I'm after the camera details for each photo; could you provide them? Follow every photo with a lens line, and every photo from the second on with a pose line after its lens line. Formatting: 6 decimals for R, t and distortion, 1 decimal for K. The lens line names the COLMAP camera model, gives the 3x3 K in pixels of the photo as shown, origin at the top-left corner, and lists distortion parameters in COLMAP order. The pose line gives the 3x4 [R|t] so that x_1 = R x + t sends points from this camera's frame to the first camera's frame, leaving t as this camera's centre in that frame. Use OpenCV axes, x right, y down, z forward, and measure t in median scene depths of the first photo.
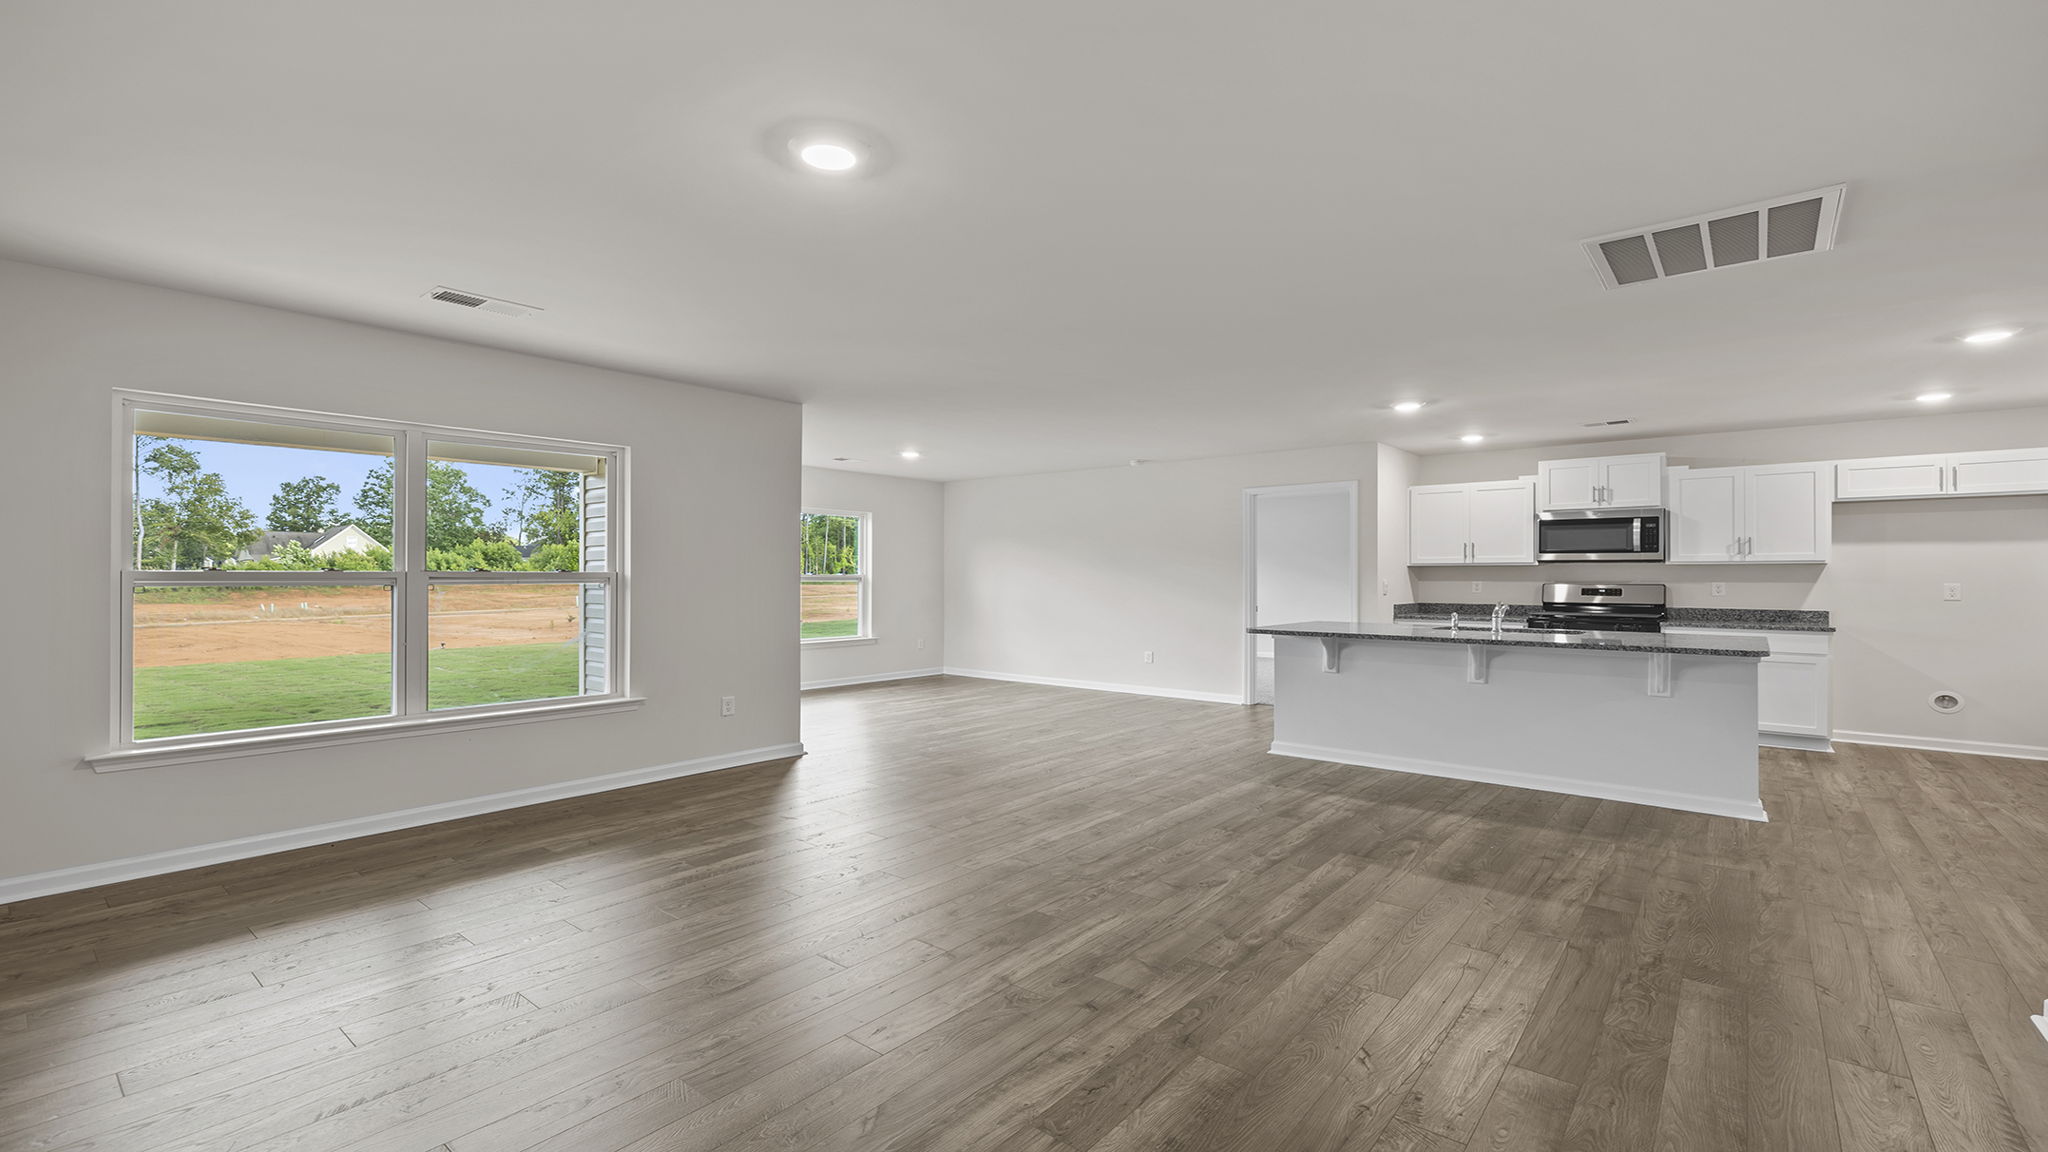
lens RADIAL K [[879.1, 0, 1015.9], [0, 879.1, 585.3], [0, 0, 1]] dist [0.008719, -0.002739]
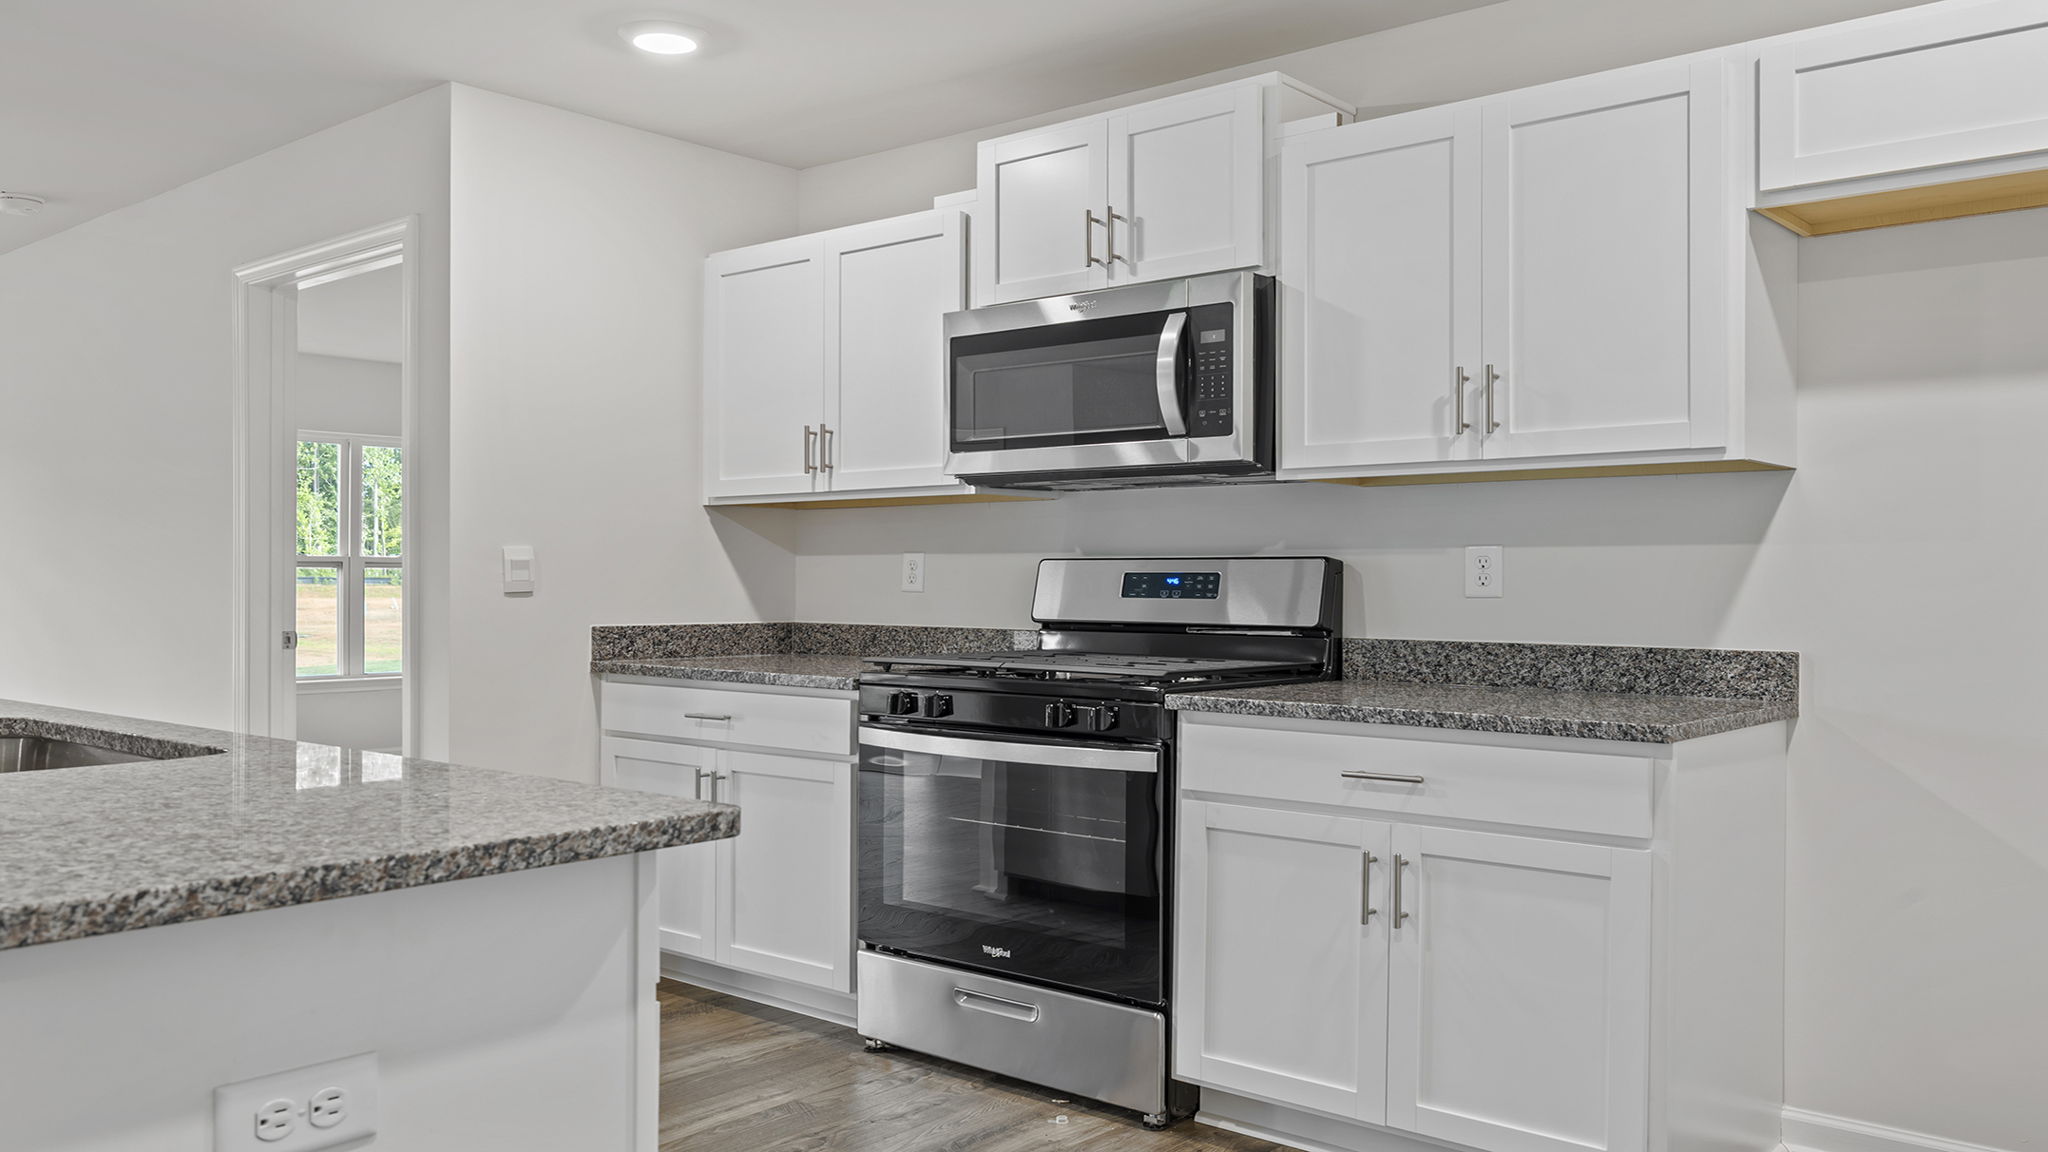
lens RADIAL K [[1602.7, 0, 1018.4], [0, 1602.7, 579.7], [0, 0, 1]] dist [0.006390, -0.000112]
pose [[0.999931, 0.001323, -0.011649, 1.245963], [-0.001436, 0.999952, -0.009740, 0.022676], [0.011636, 0.009756, 0.999885, 0.944192]]
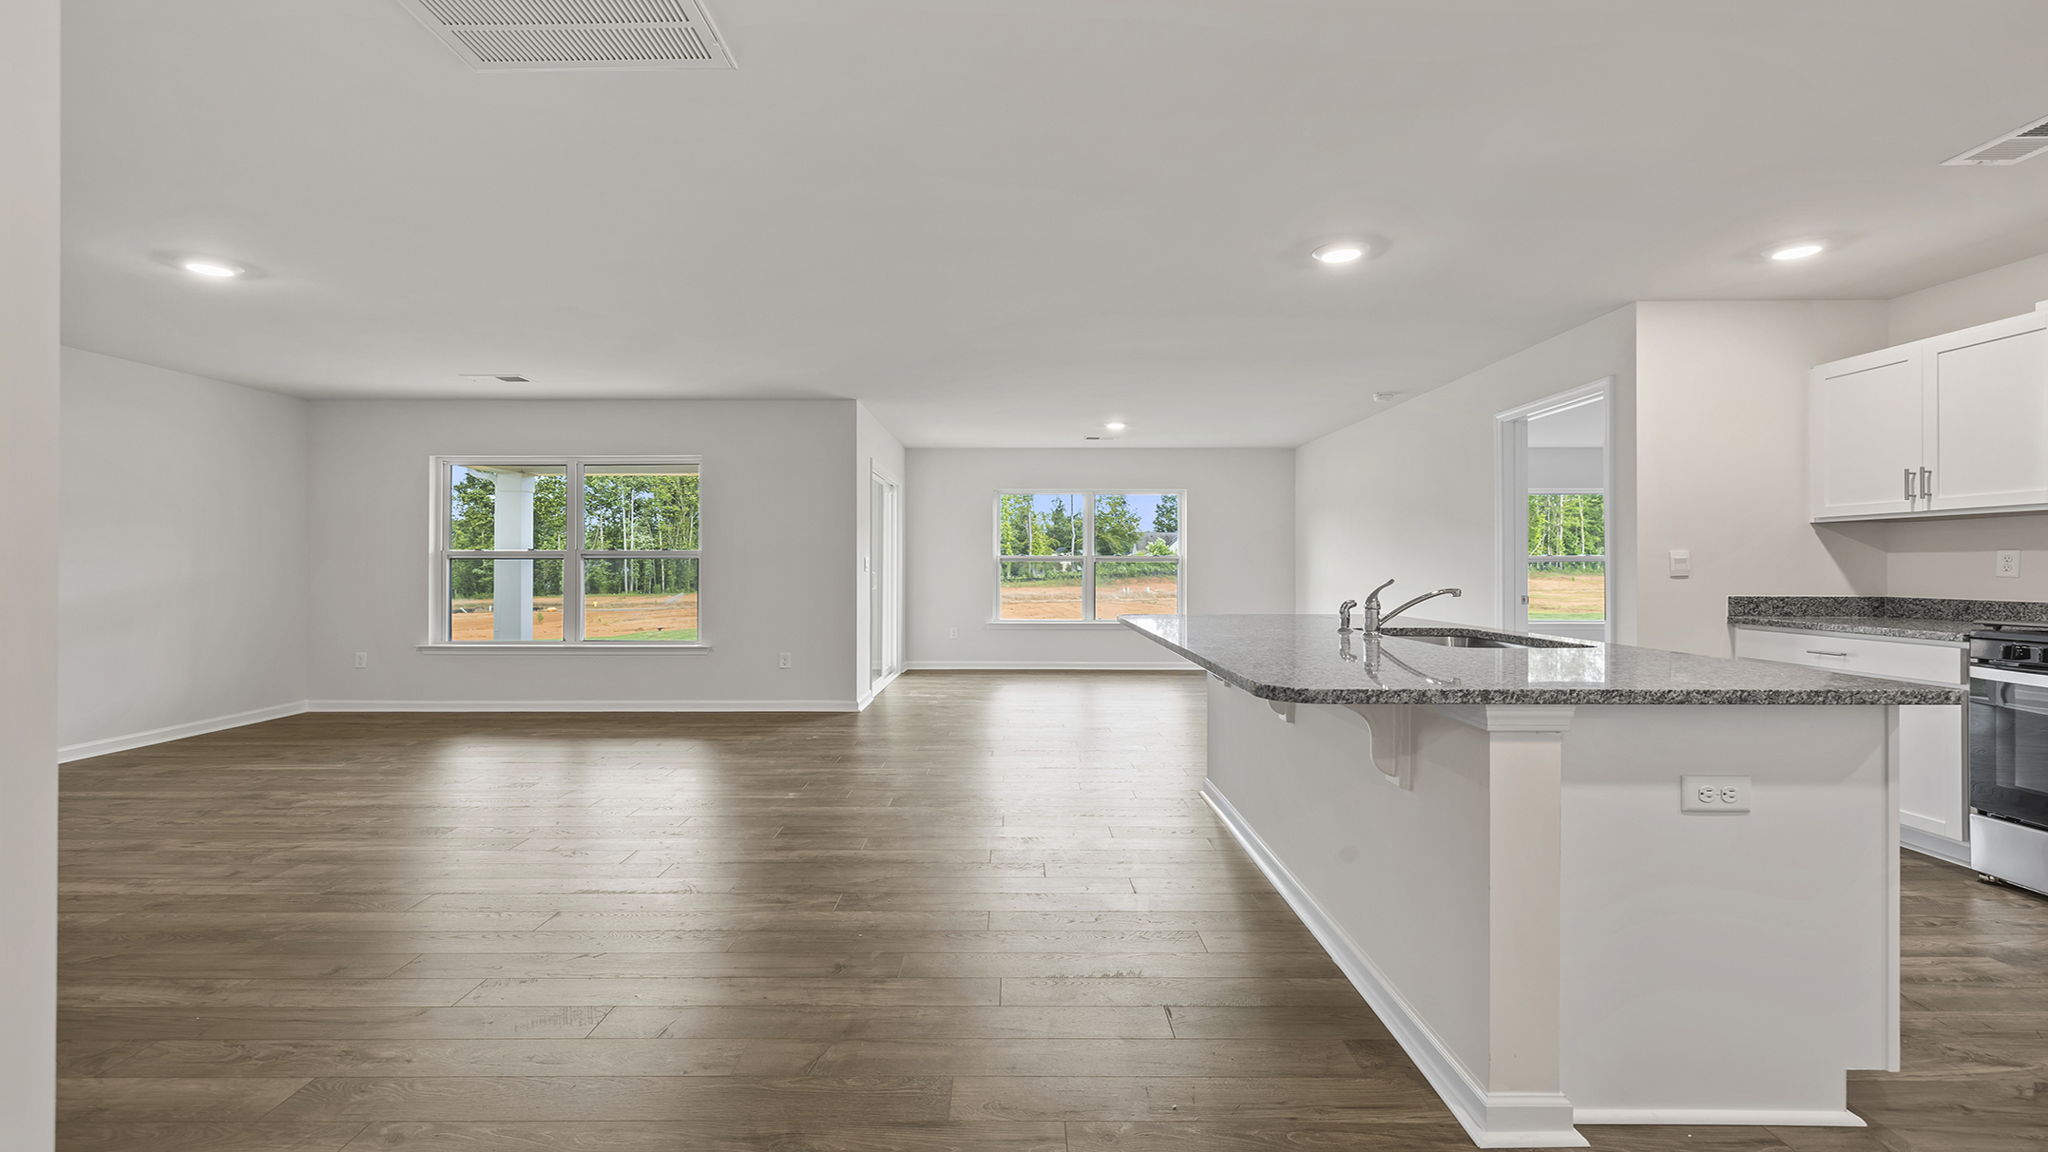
lens RADIAL K [[879.1, 0, 1013.7], [0, 879.1, 562.8], [0, 0, 1]] dist [0.008719, -0.002739]
pose [[0.634266, -0.004966, -0.773099, 1.208731], [-0.006523, 0.999909, -0.011774, 0.022896], [0.773088, 0.012511, 0.634176, 0.708646]]
